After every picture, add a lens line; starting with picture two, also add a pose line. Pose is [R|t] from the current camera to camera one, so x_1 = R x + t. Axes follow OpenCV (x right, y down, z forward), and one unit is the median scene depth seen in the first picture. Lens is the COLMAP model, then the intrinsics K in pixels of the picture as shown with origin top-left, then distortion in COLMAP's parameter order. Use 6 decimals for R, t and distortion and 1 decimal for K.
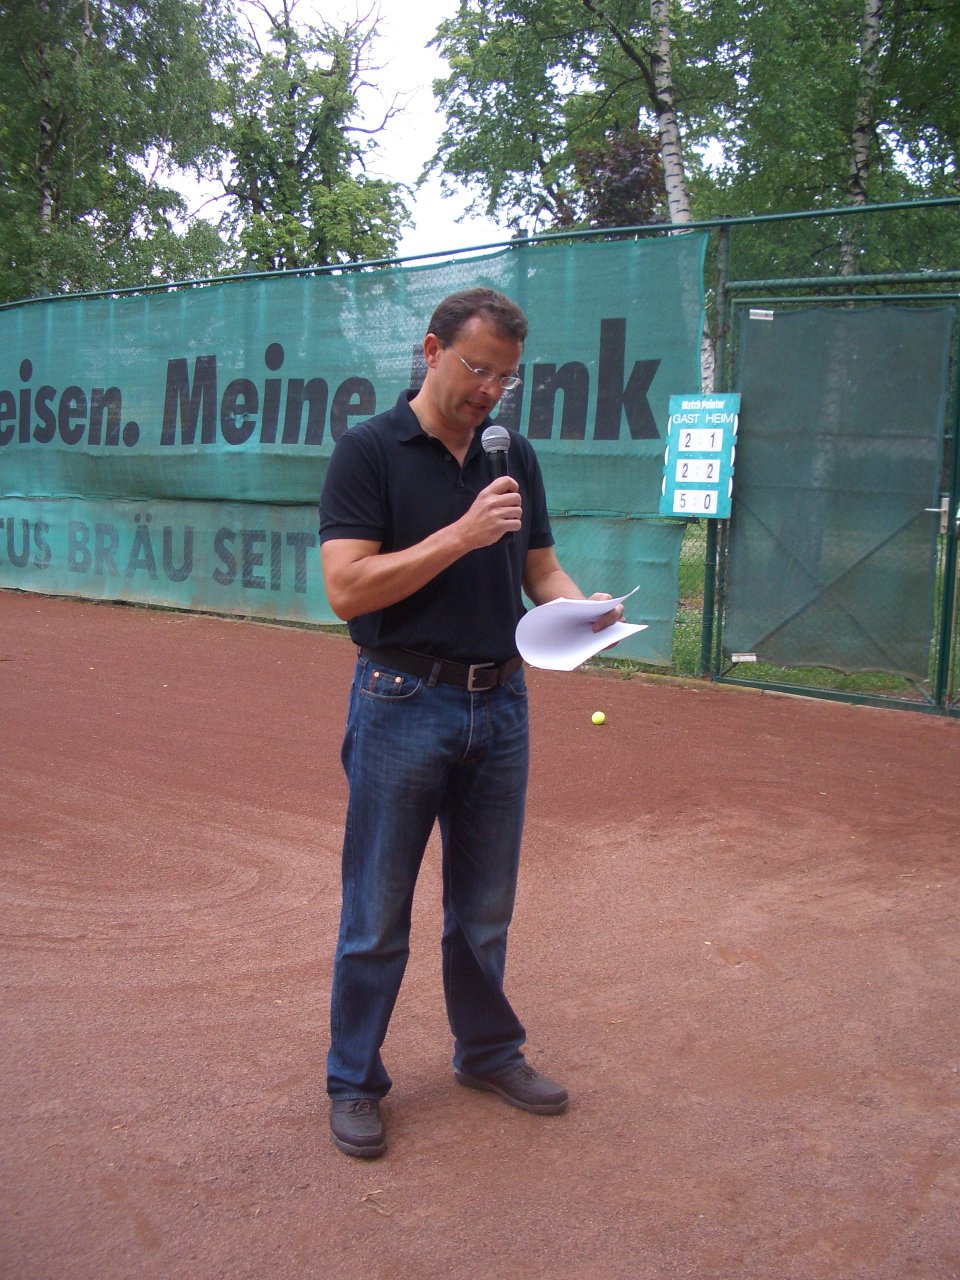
lens RADIAL K [[1368.5, 0, 478.7], [0, 1368.5, 644.5], [0, 0, 1]] dist [-0.157590, 0.000000]
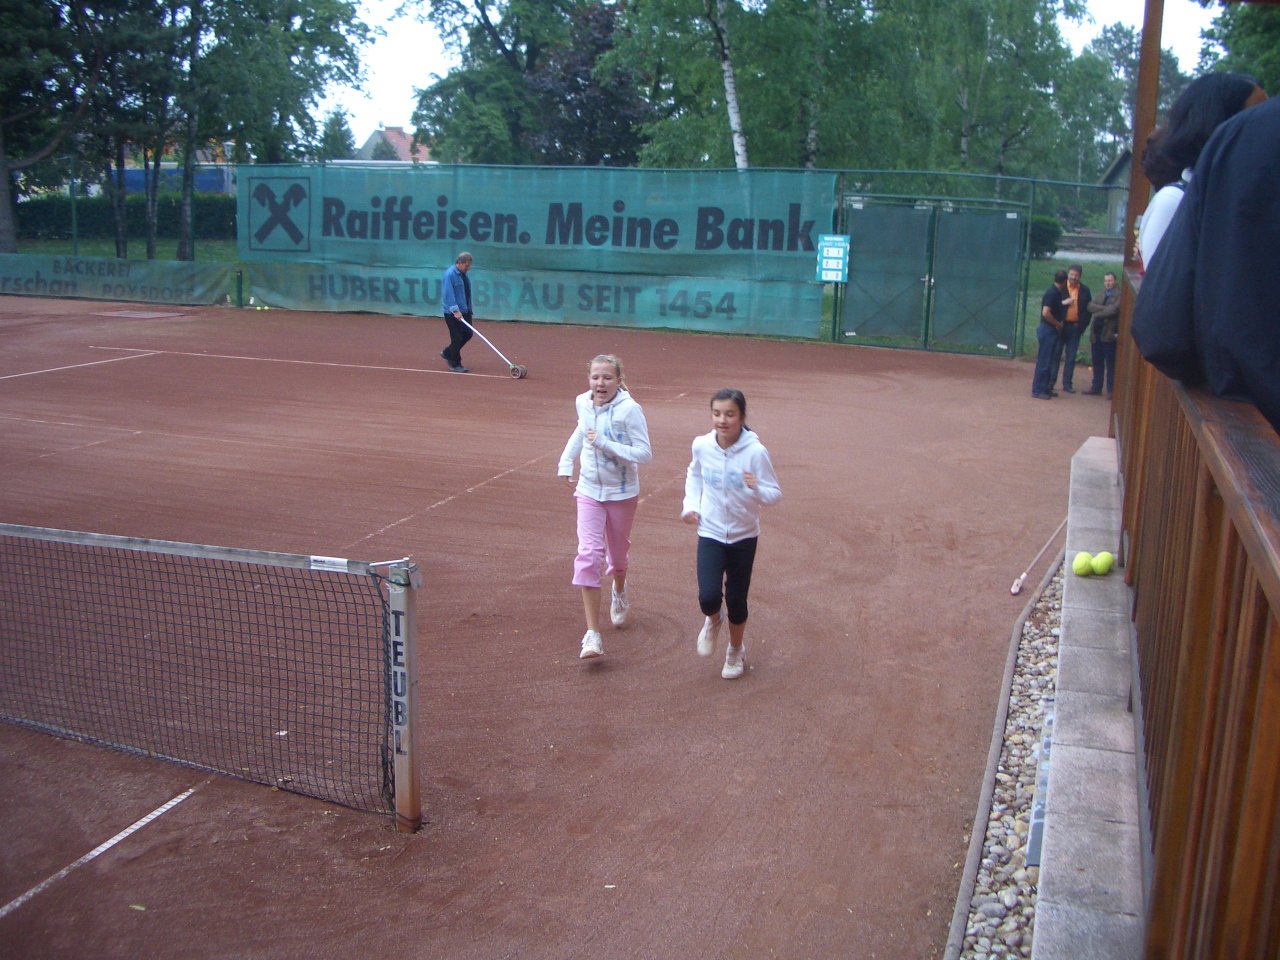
lens RADIAL K [[1368.5, 0, 641.6], [0, 1368.5, 475.8], [0, 0, 1]] dist [-0.157590, 0.000000]
pose [[0.946418, -0.064946, 0.316346, -0.825285], [0.037011, 0.994928, 0.093533, 0.017234], [-0.320816, -0.076813, 0.944022, -1.108370]]
